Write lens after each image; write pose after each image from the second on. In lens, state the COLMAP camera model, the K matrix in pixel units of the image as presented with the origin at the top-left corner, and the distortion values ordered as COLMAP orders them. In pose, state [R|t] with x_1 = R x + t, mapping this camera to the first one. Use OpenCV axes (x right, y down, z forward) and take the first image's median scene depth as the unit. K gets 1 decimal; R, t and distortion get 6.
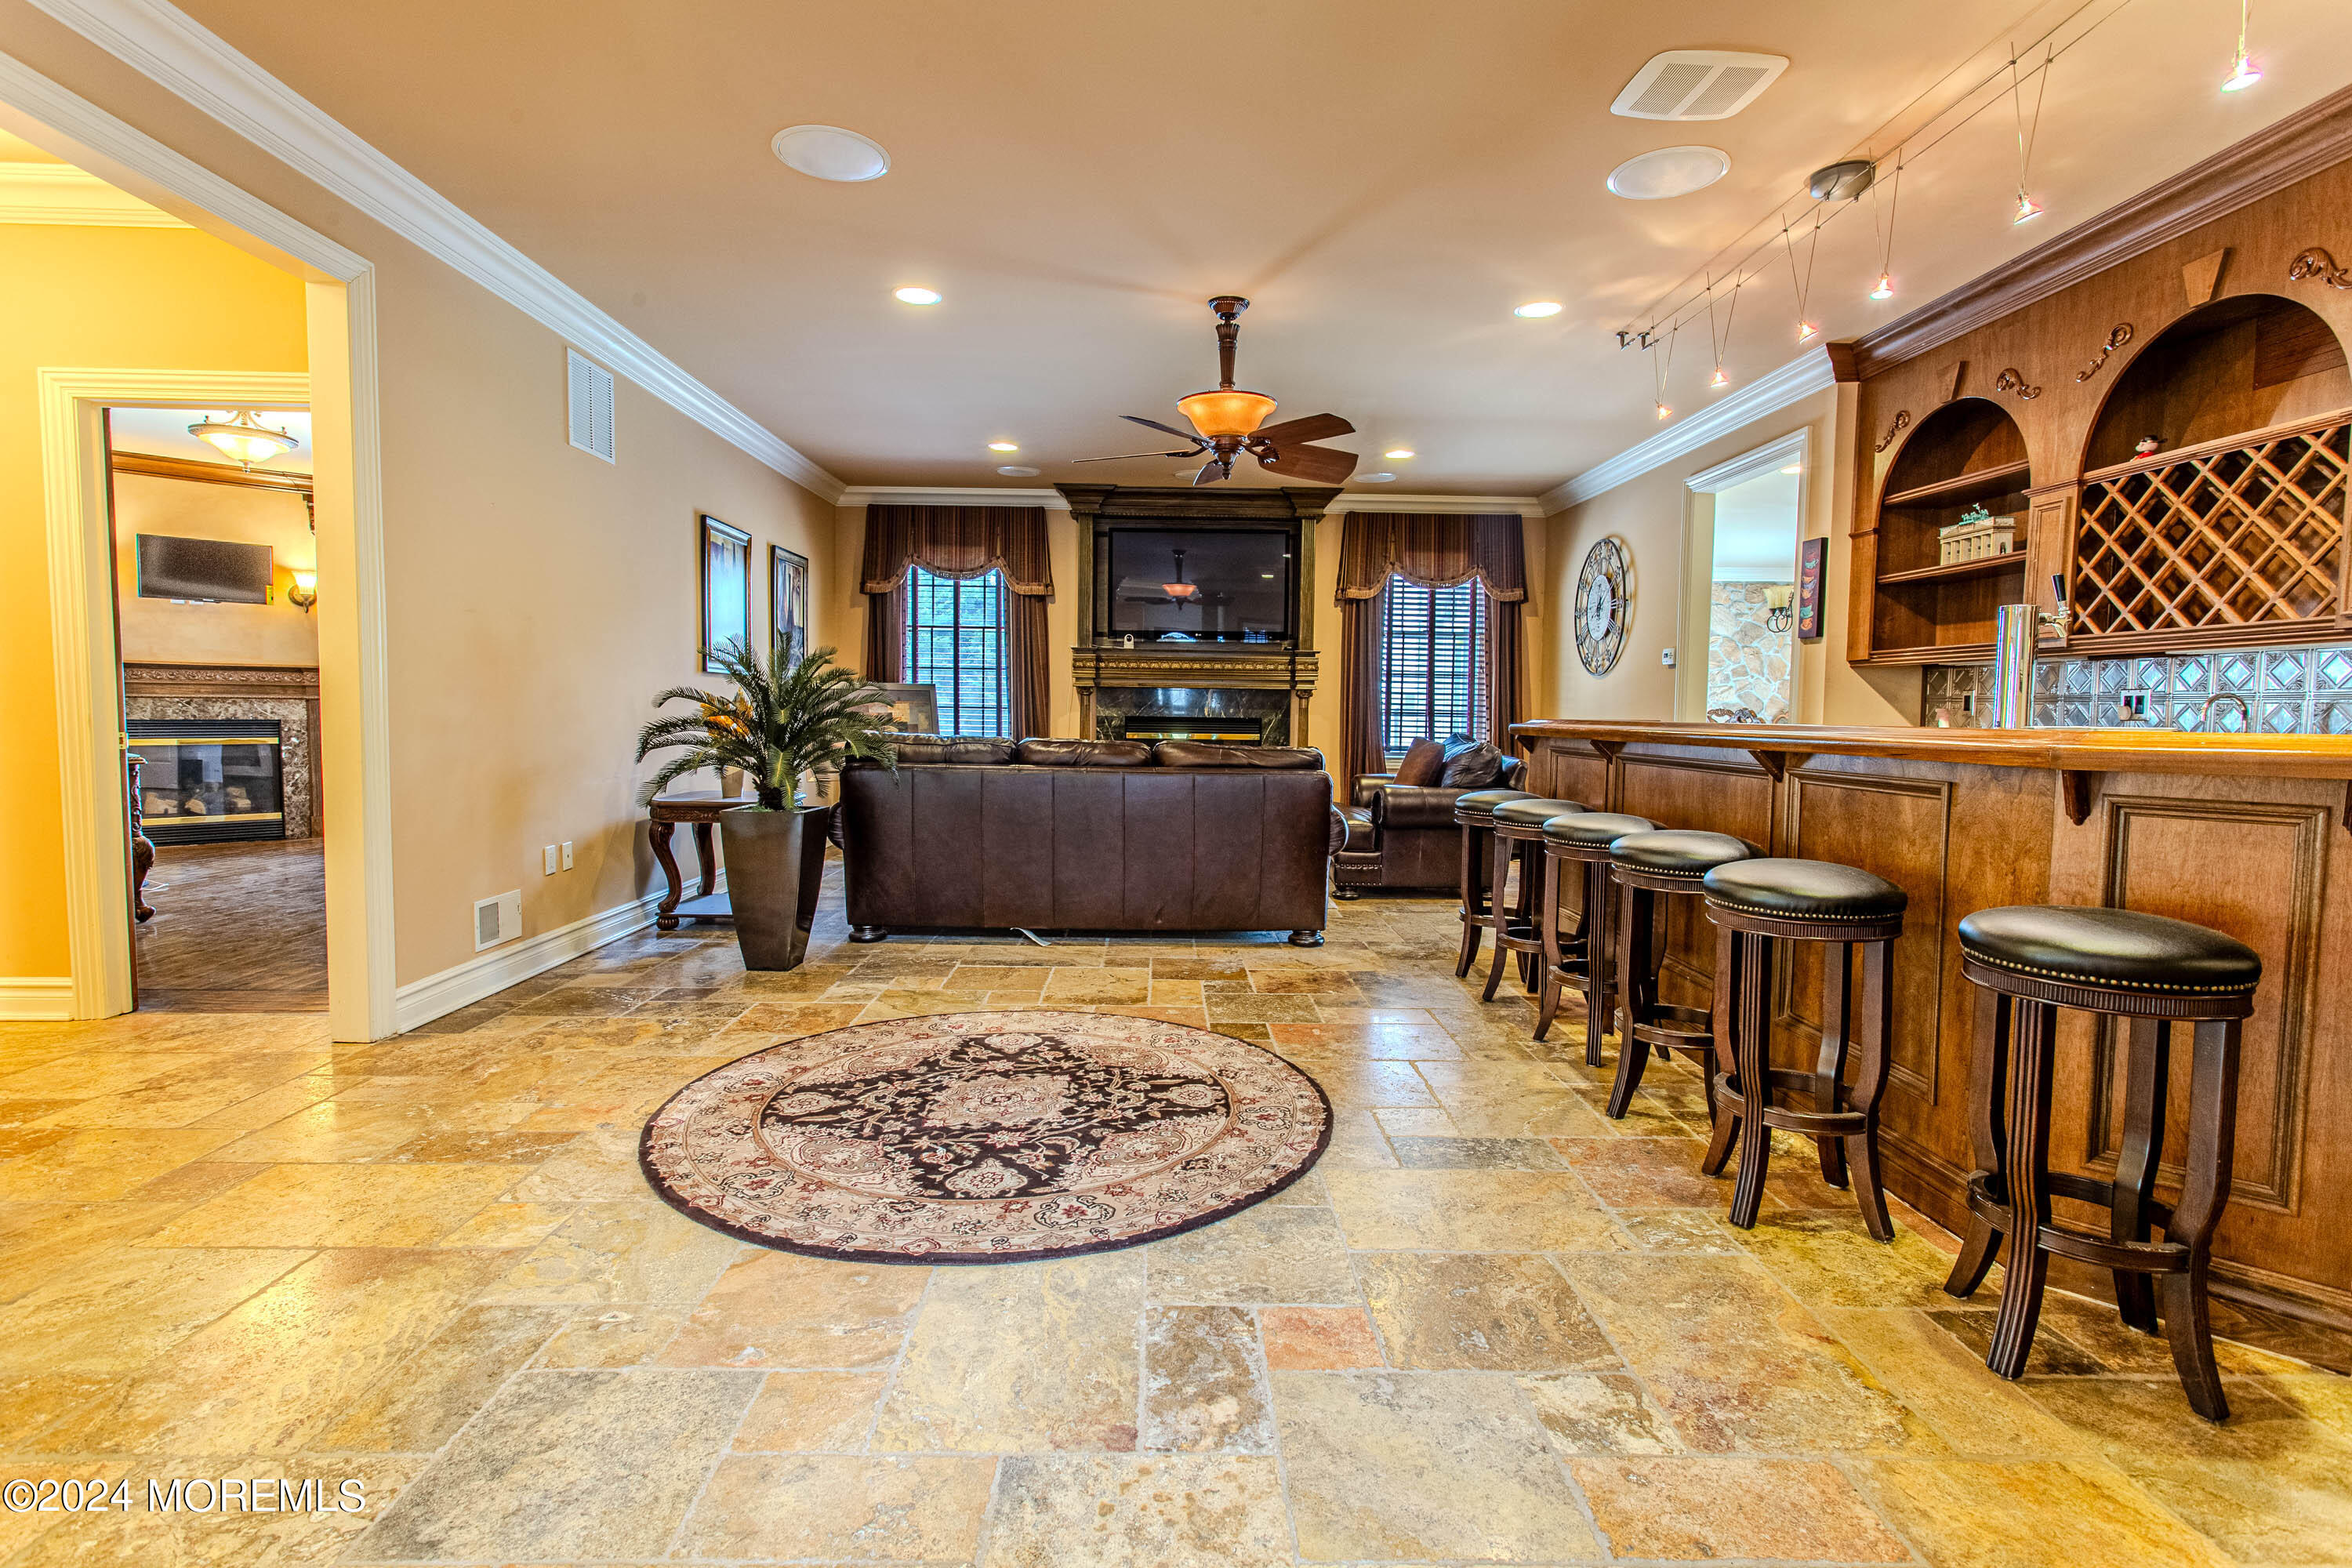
lens RADIAL K [[1115.6, 0, 1171.6], [0, 1115.6, 774.0], [0, 0, 1]] dist [0.005504, 0.001512]
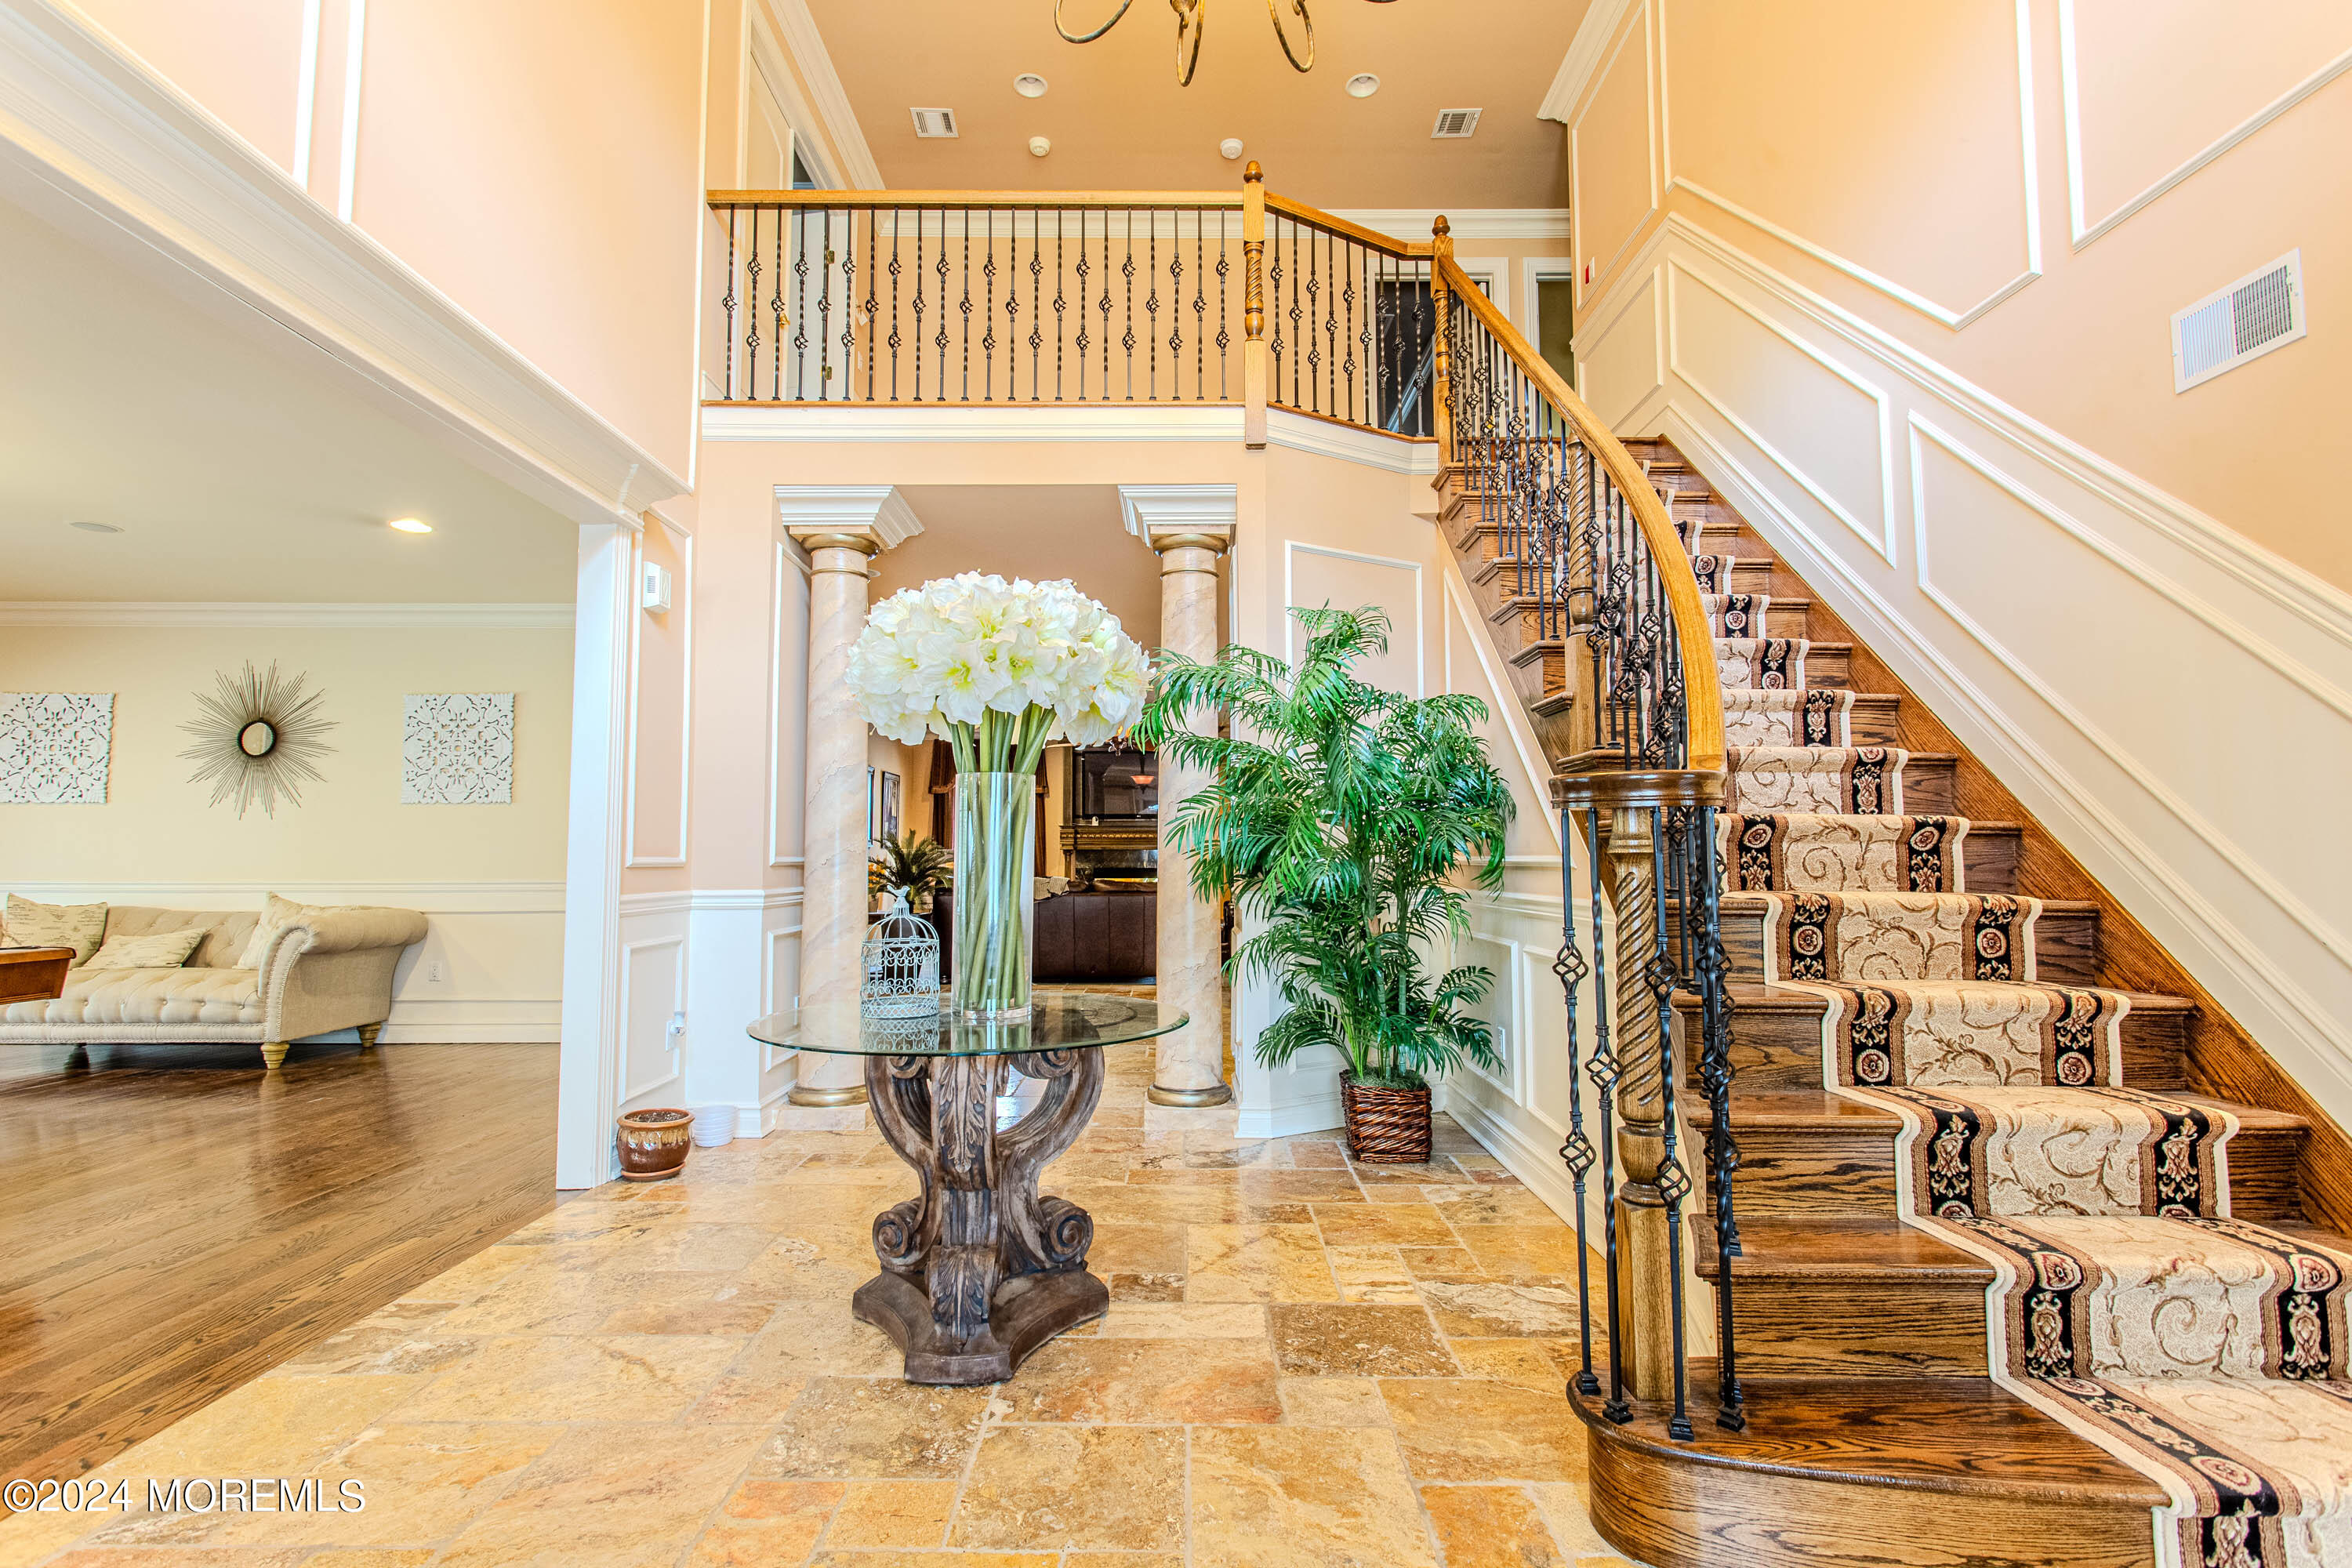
lens RADIAL K [[1079.0, 0, 1176.0], [0, 1079.0, 784.0], [0, 0, 1]] dist [-0.005563, 0.000706]
pose [[0.999878, -0.014220, 0.006486, 0.195742], [0.014949, 0.991210, -0.131453, 0.095759], [-0.004560, 0.131534, 0.991301, -1.556821]]
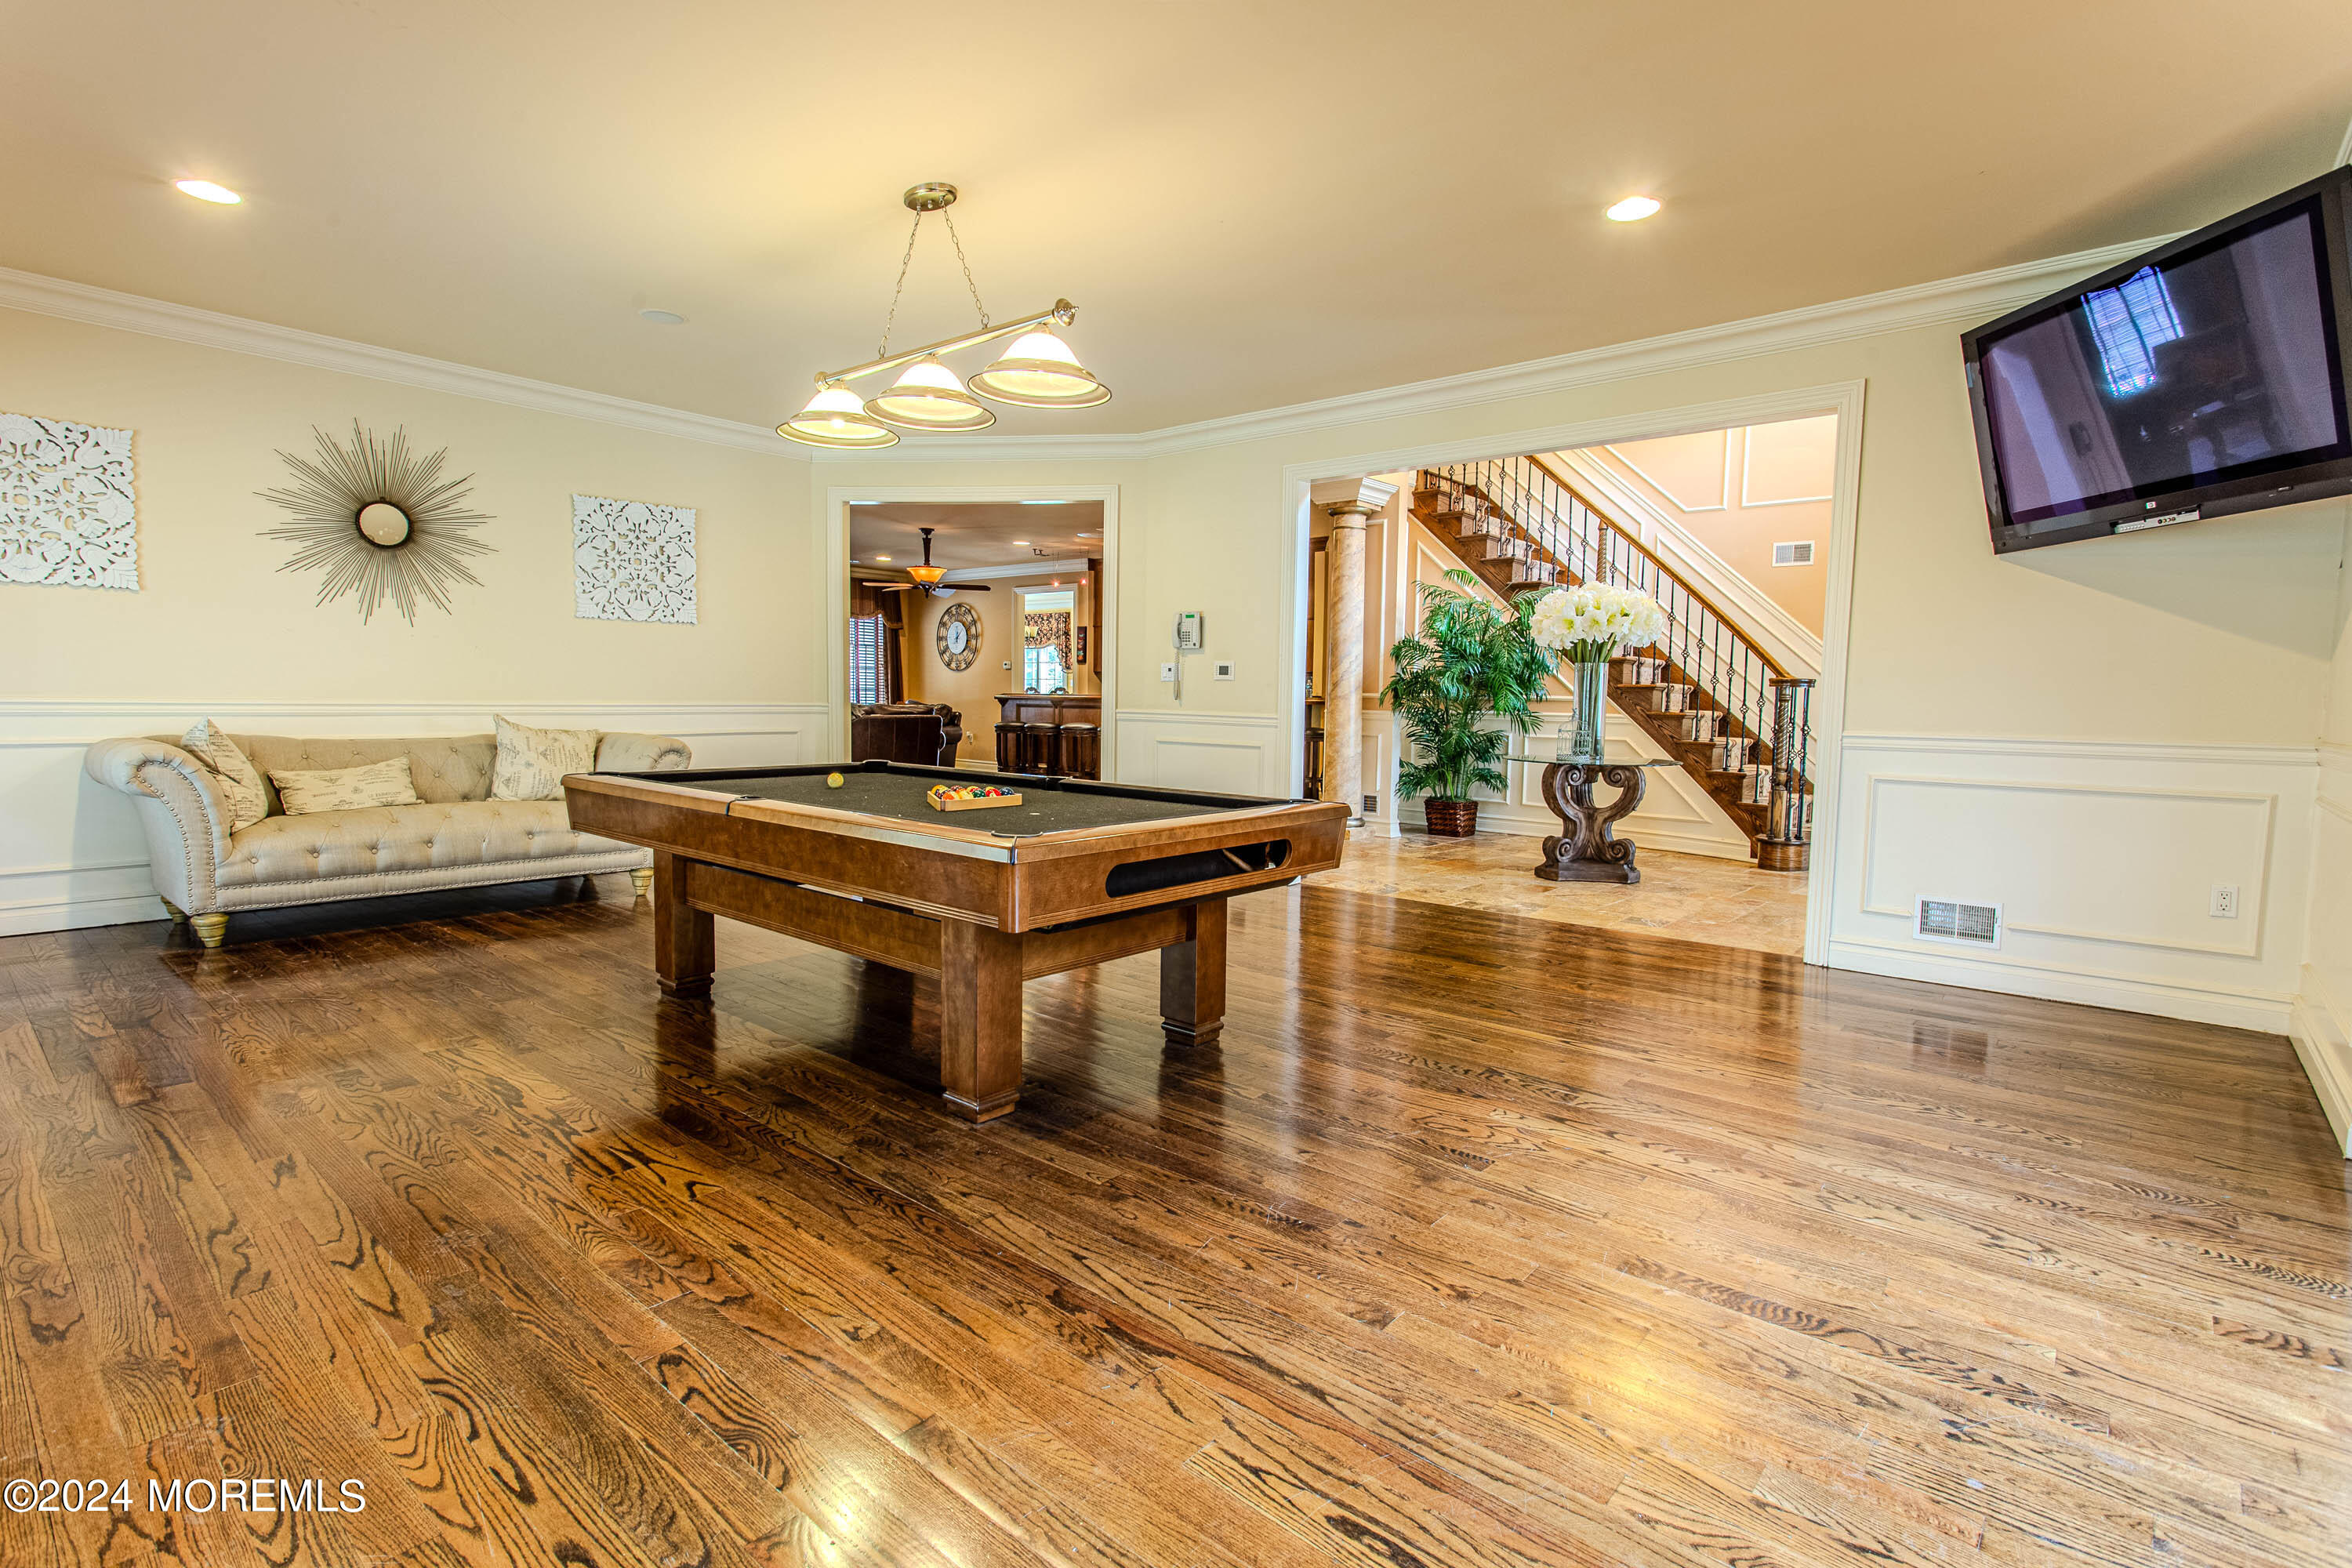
lens RADIAL K [[1115.6, 0, 1171.6], [0, 1115.6, 774.0], [0, 0, 1]] dist [0.005504, 0.001512]
pose [[0.664384, -0.054625, 0.745393, -2.148979], [0.034599, 0.998504, 0.042335, 0.063254], [-0.746590, -0.002337, 0.665280, -1.563261]]
